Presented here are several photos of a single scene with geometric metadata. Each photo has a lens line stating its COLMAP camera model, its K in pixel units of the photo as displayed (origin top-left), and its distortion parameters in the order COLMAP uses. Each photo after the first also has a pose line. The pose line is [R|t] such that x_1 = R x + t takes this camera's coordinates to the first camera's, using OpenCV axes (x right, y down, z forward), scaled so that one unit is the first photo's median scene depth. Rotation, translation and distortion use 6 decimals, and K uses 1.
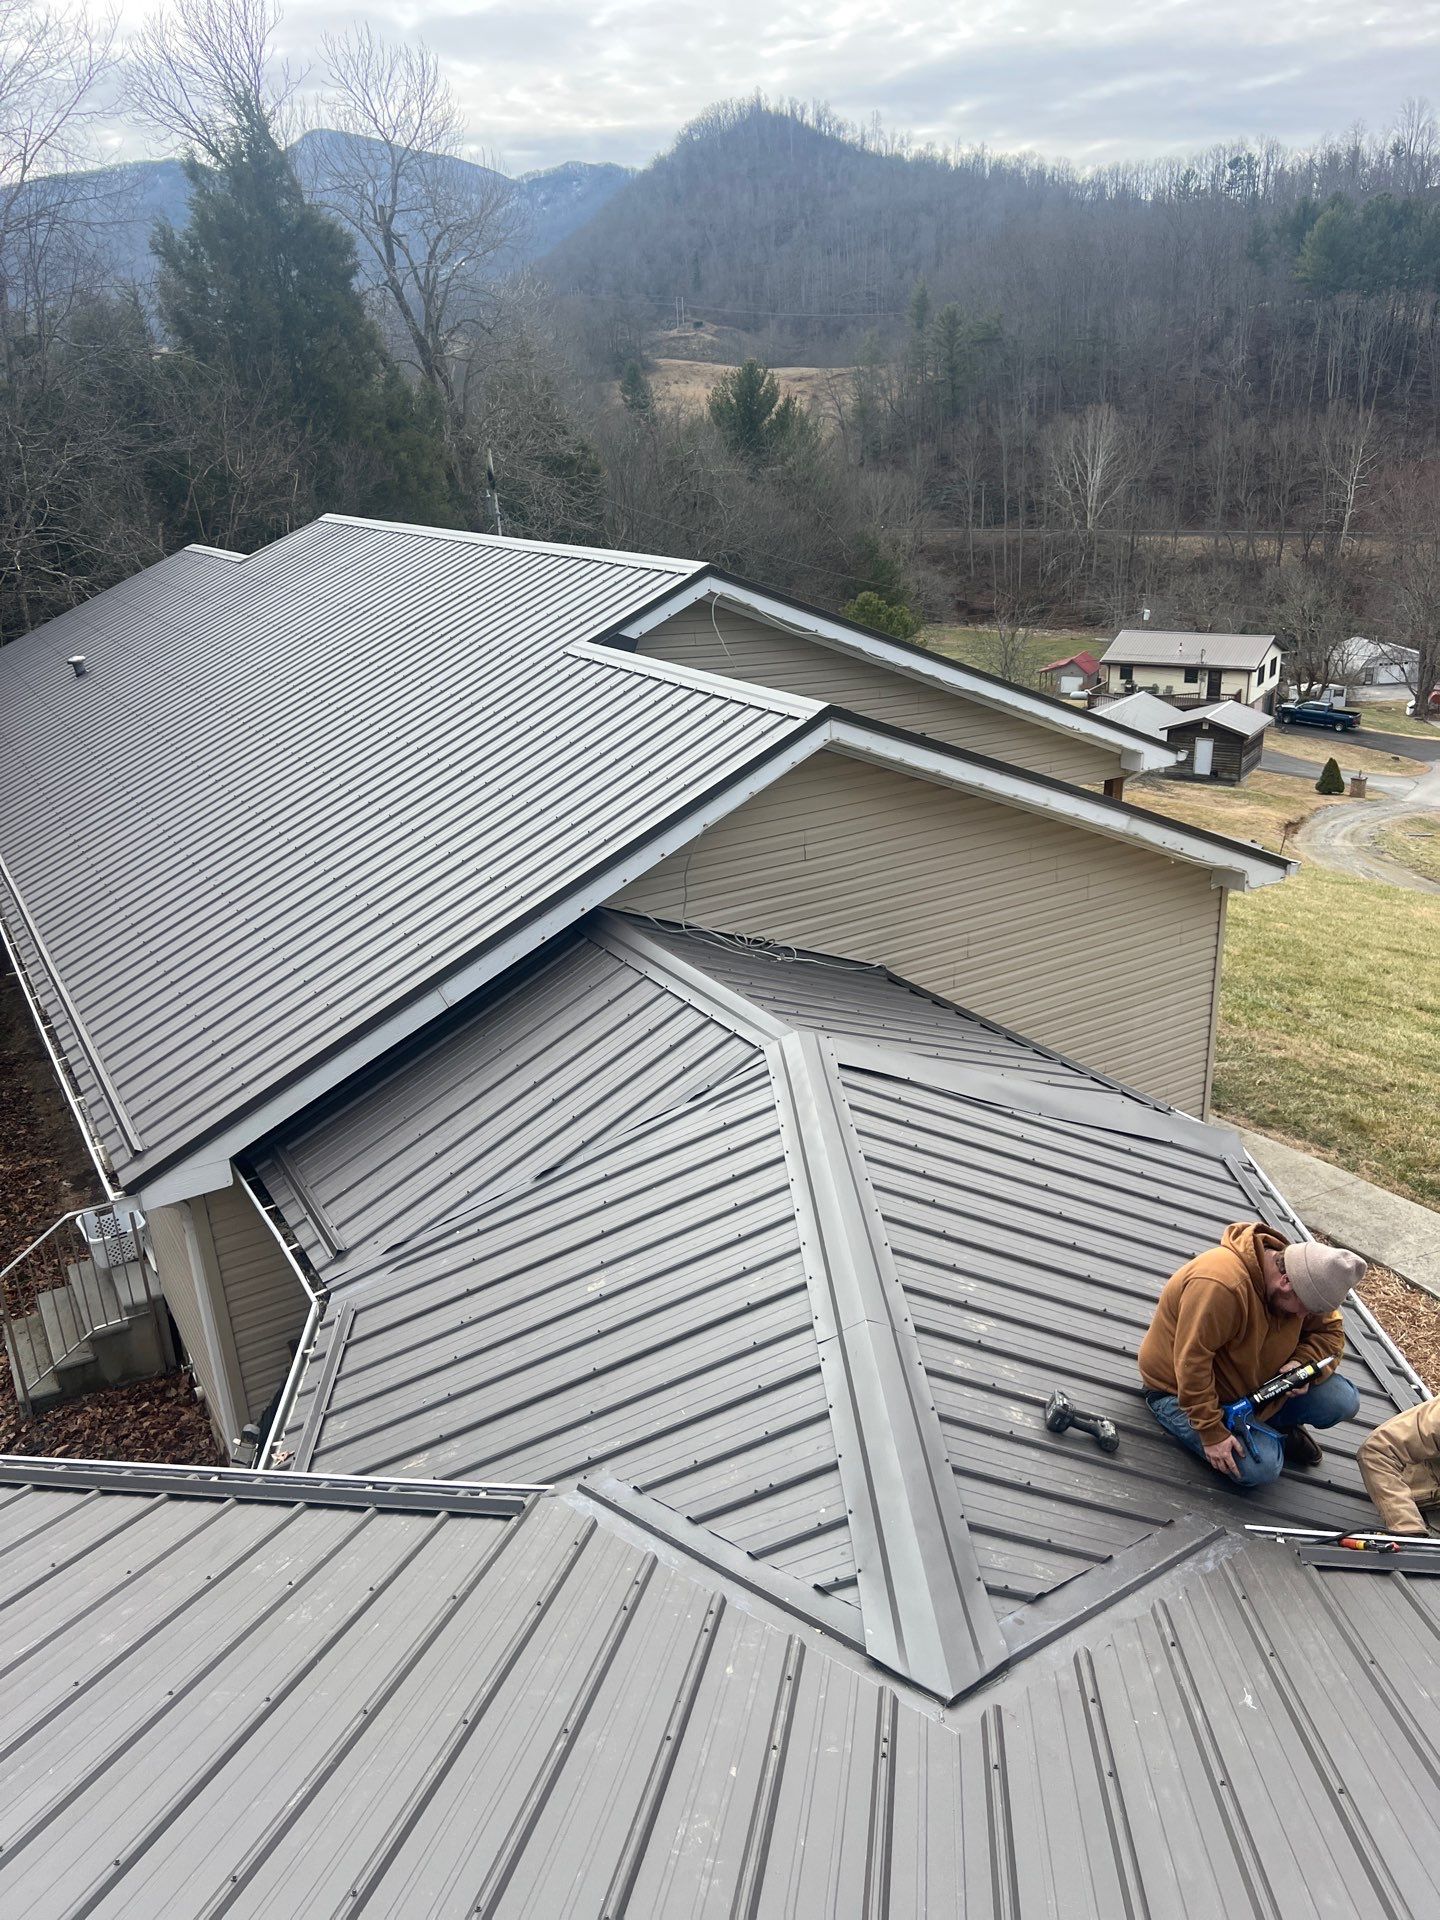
lens RADIAL K [[1453.1, 0, 720.0], [0, 1453.1, 960.0], [0, 0, 1]] dist [0.053344, -0.055416]
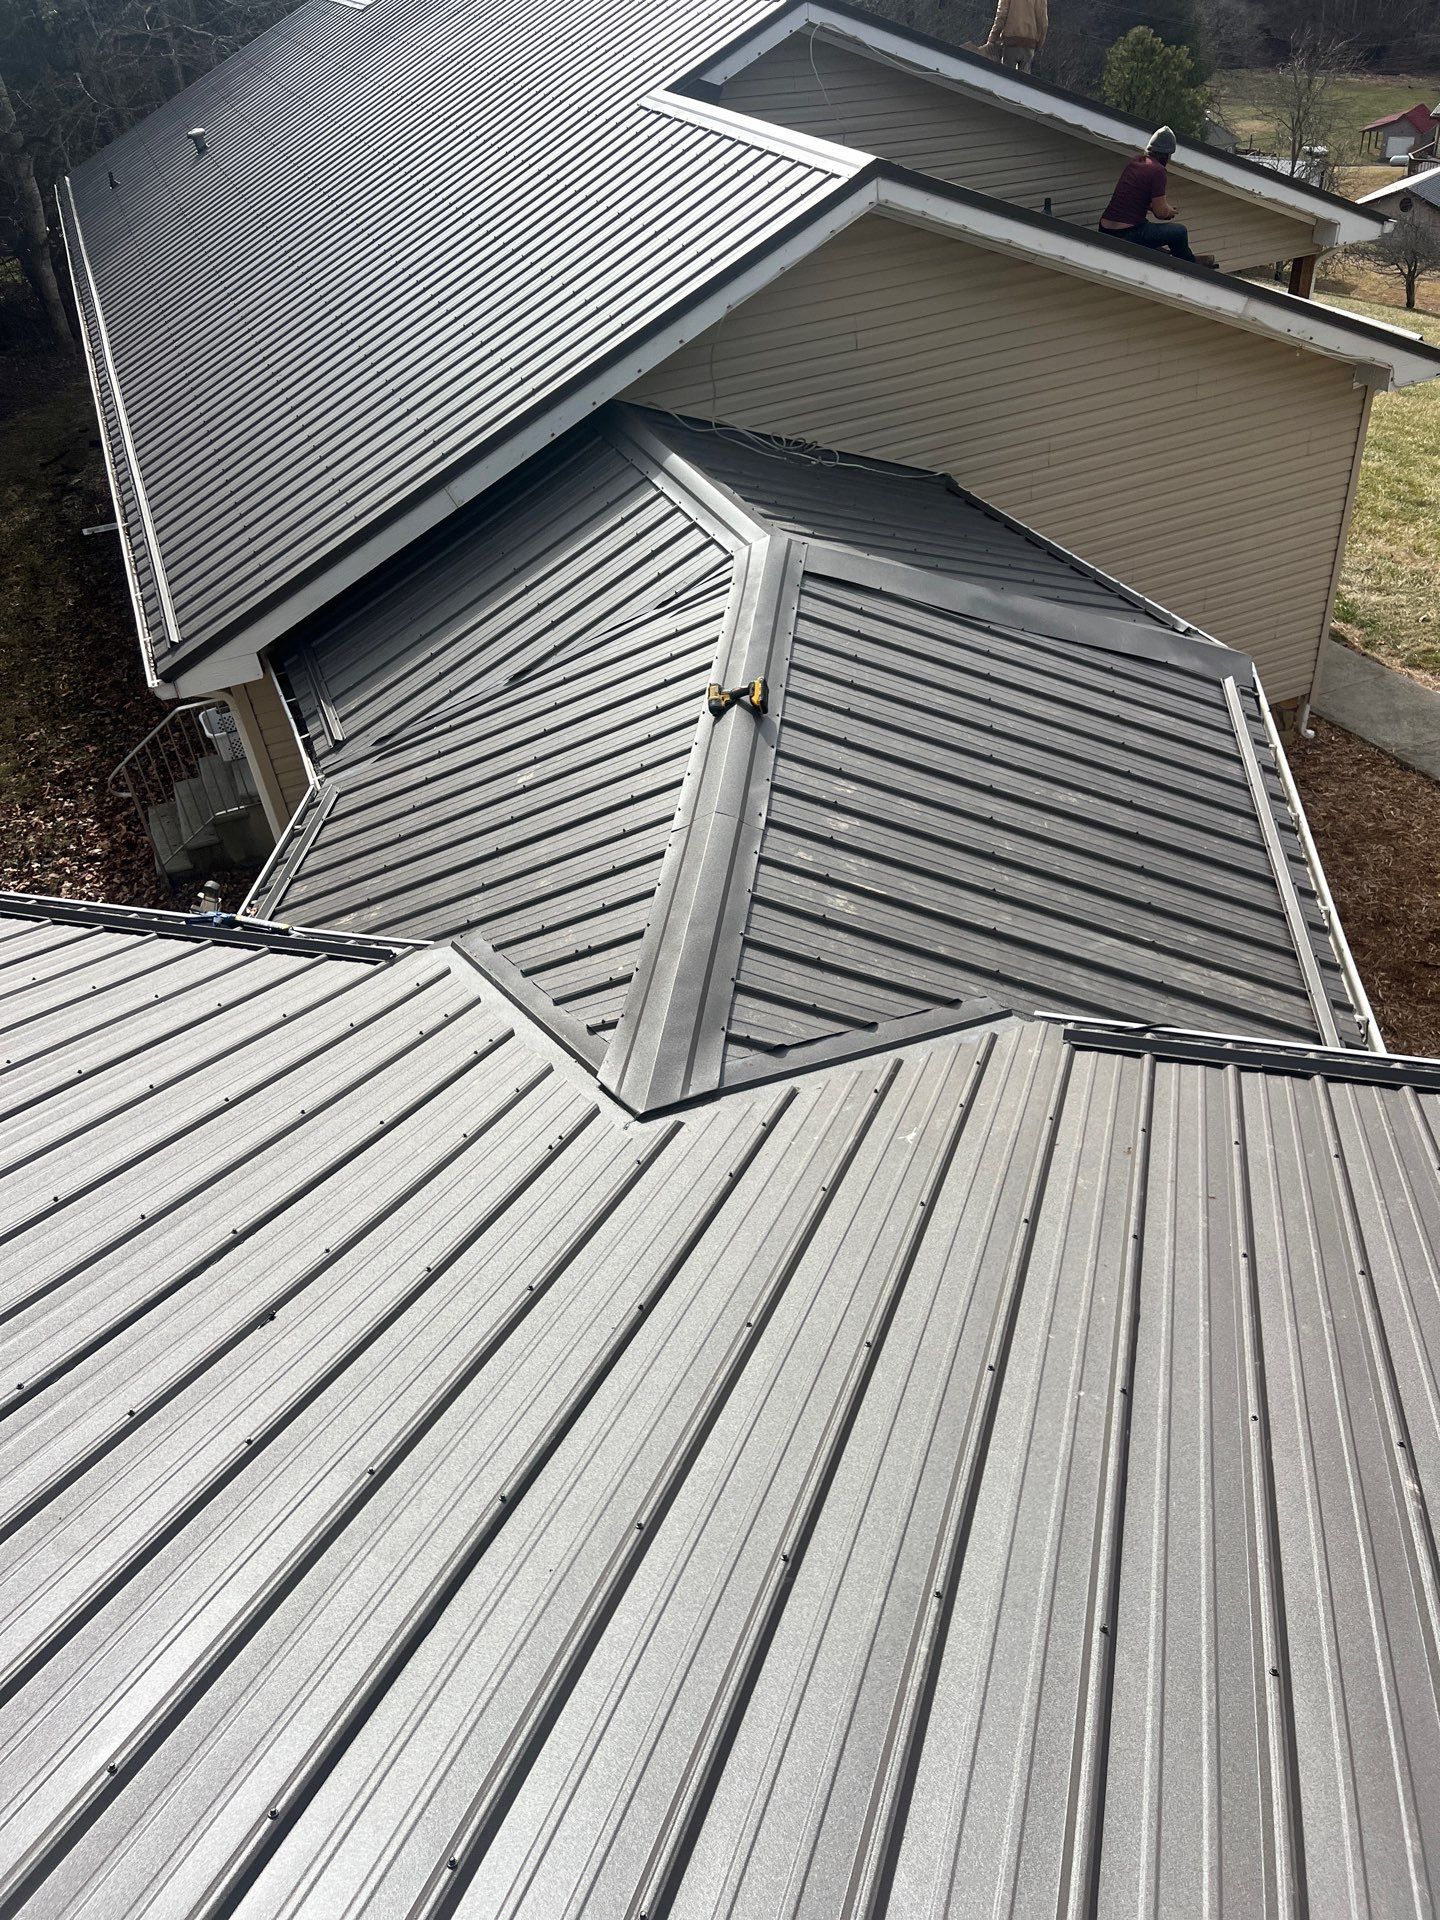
lens RADIAL K [[1451.8, 0, 720.0], [0, 1451.8, 960.0], [0, 0, 1]] dist [0.077541, -0.097263]
pose [[0.987081, 0.061170, -0.148088, 0.080612], [-0.012843, 0.951488, 0.307418, 0.008242], [0.159709, -0.301545, 0.939981, -0.004704]]
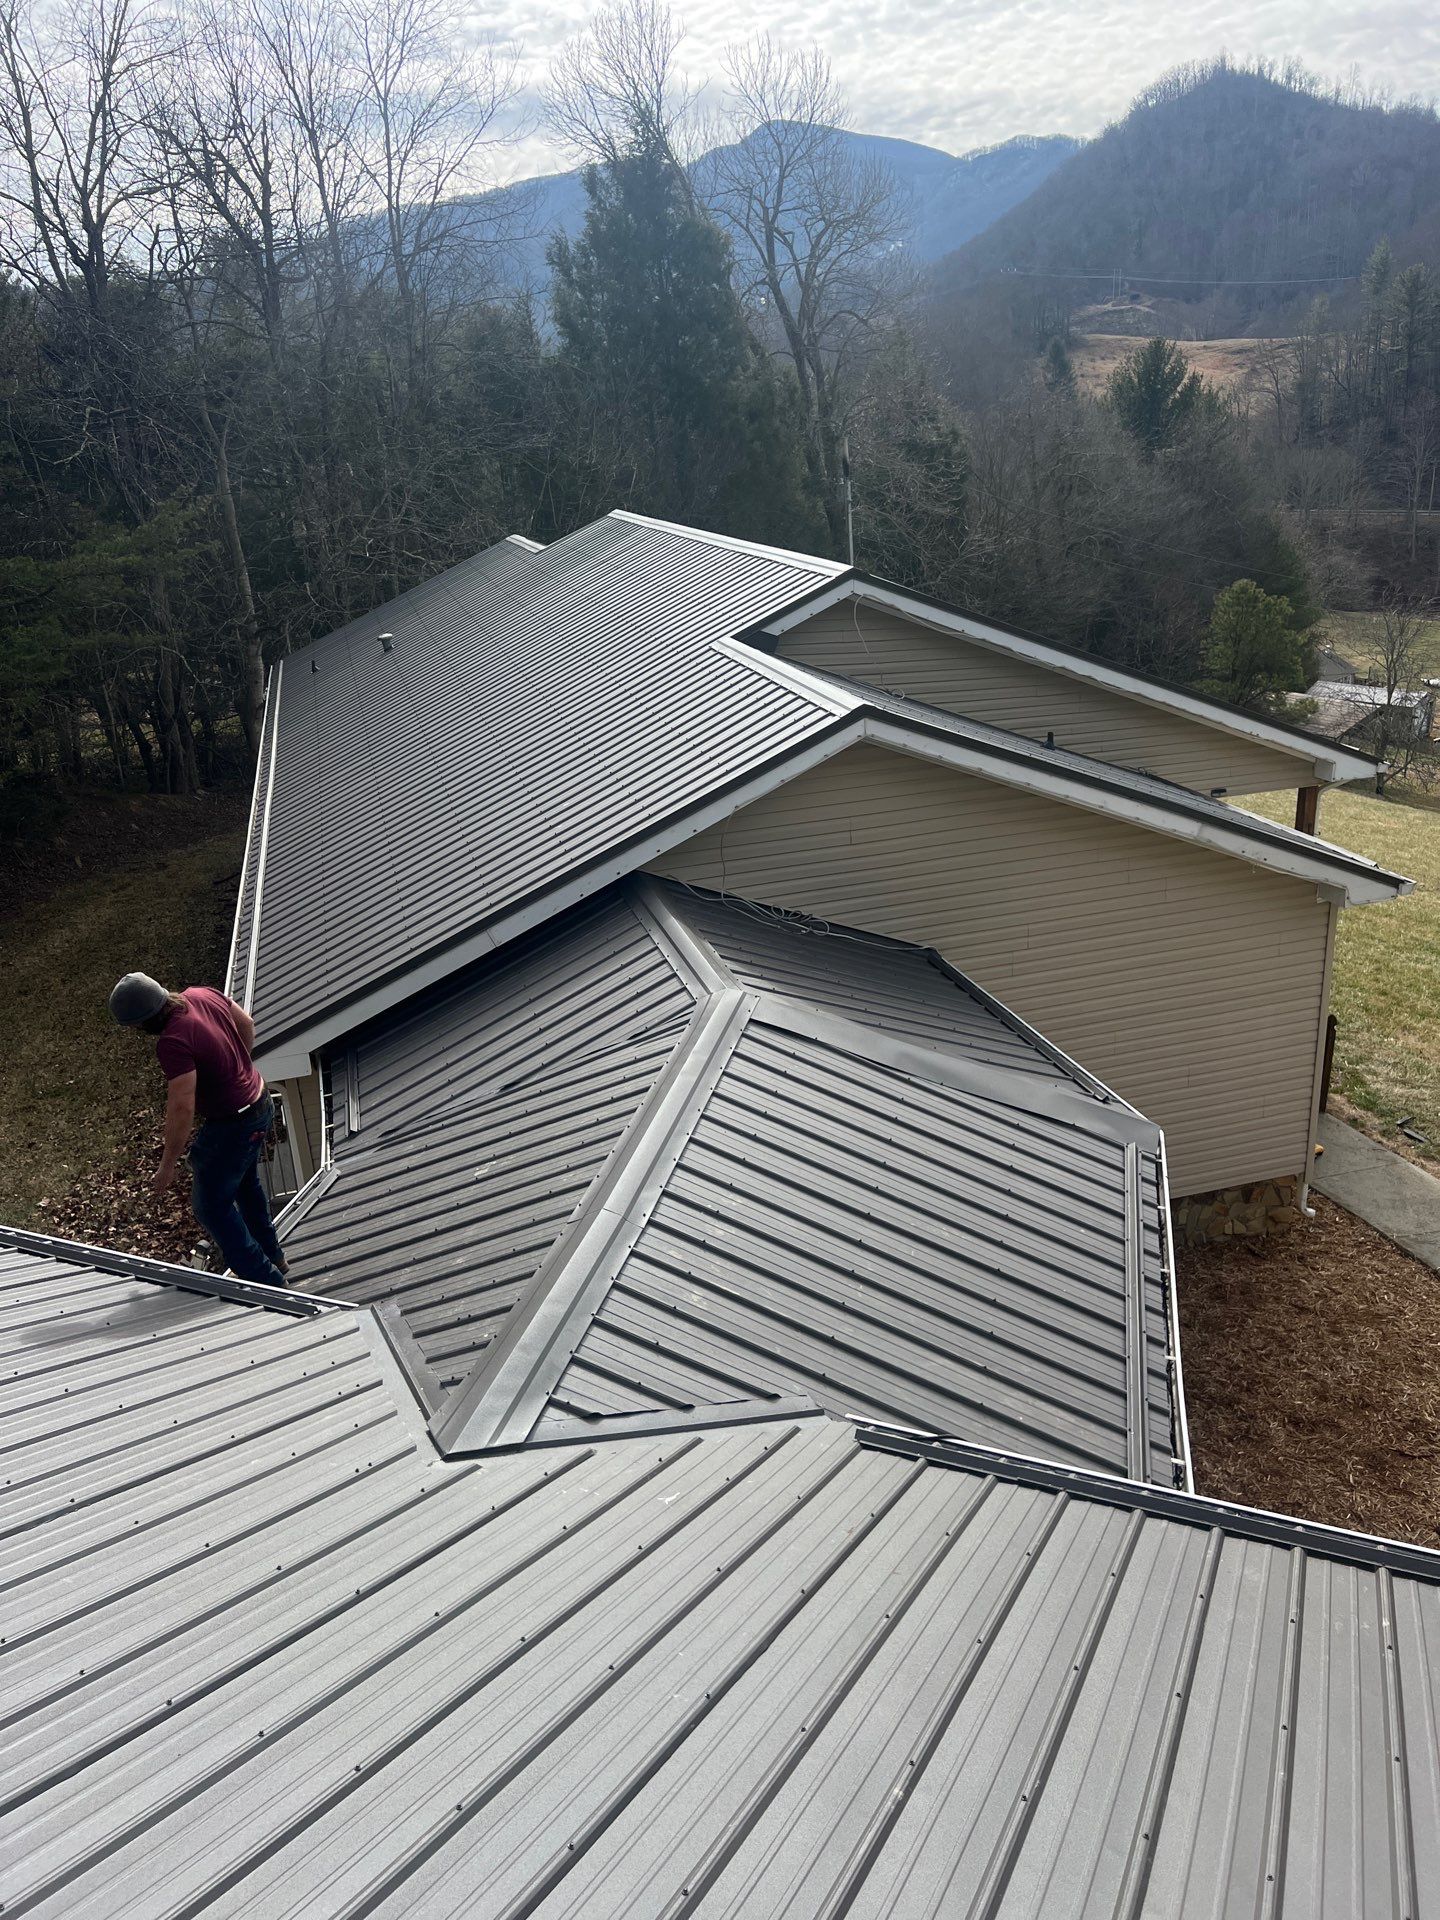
lens RADIAL K [[1458.2, 0, 709.3], [0, 1458.2, 934.4], [0, 0, 1]] dist [0.061107, -0.066869]
pose [[0.961621, 0.081534, -0.261989, 0.147898], [-0.082685, 0.996554, 0.006649, 0.000164], [0.261628, 0.015269, 0.965048, -0.050741]]
